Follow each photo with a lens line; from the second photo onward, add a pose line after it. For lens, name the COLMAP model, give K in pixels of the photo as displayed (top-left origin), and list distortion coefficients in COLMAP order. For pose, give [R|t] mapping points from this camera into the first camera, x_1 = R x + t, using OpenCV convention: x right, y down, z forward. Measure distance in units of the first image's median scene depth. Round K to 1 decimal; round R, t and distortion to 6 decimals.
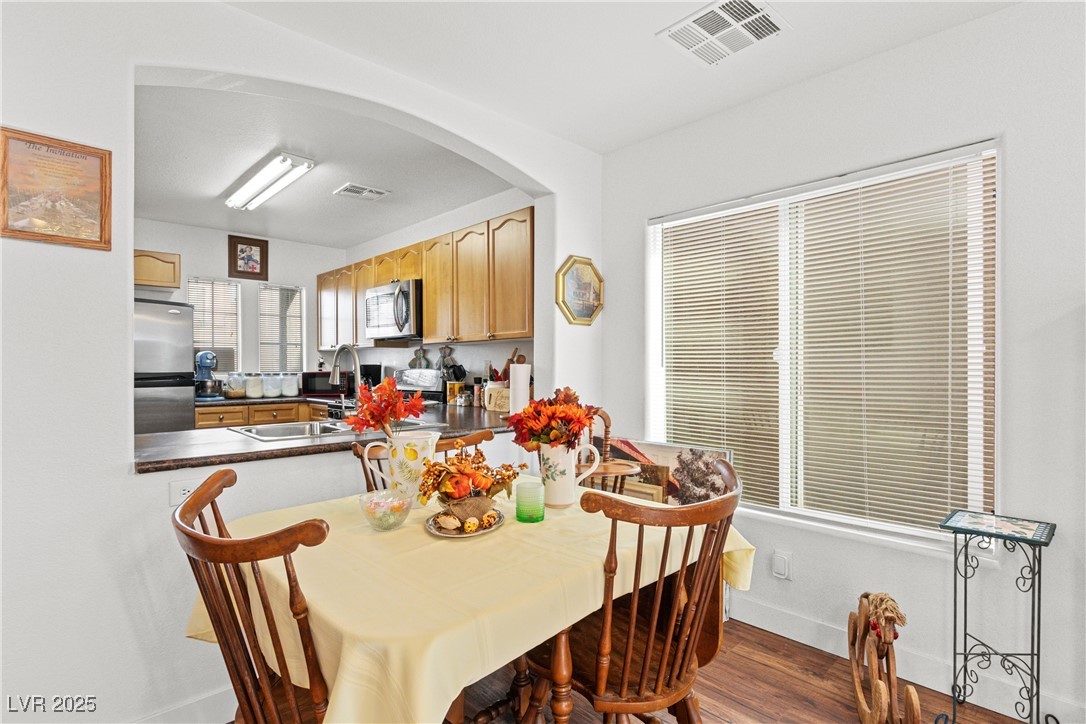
lens RADIAL K [[543.6, 0, 545.7], [0, 543.6, 363.2], [0, 0, 1]] dist [-0.007049, -0.000501]
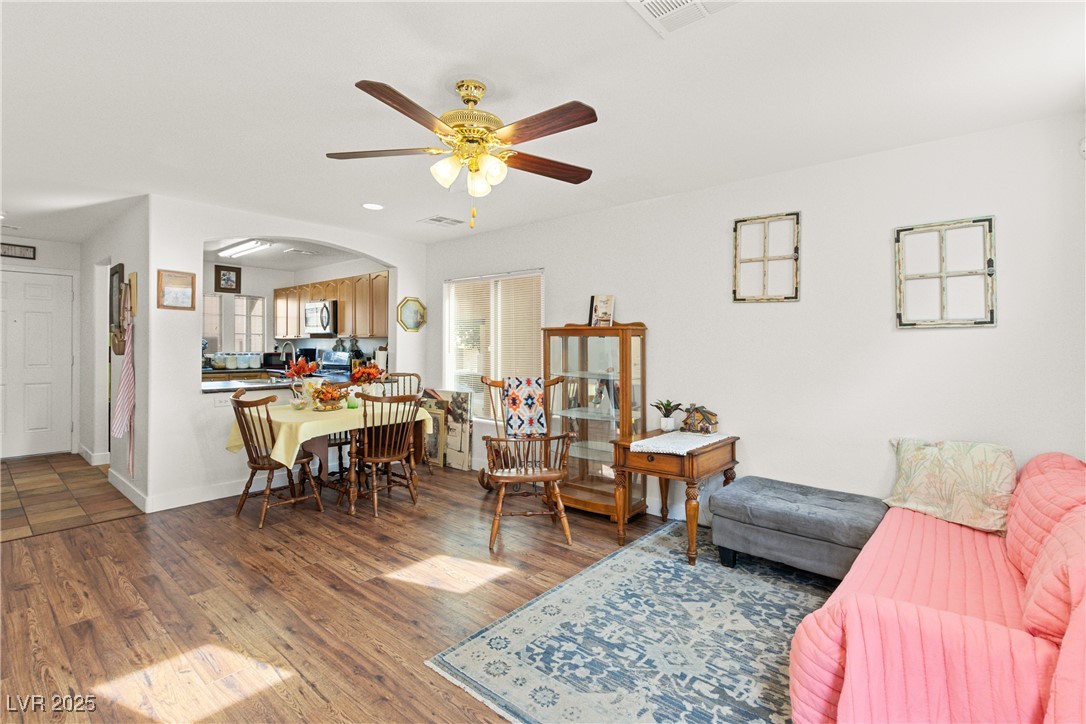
lens RADIAL K [[497.2, 0, 537.9], [0, 497.2, 344.9], [0, 0, 1]] dist [-0.000864, 0.000252]
pose [[0.995734, 0.009812, 0.091742, 0.238786], [-0.010071, 0.999946, 0.002360, -0.020513], [-0.091714, -0.003274, 0.995780, -0.575186]]
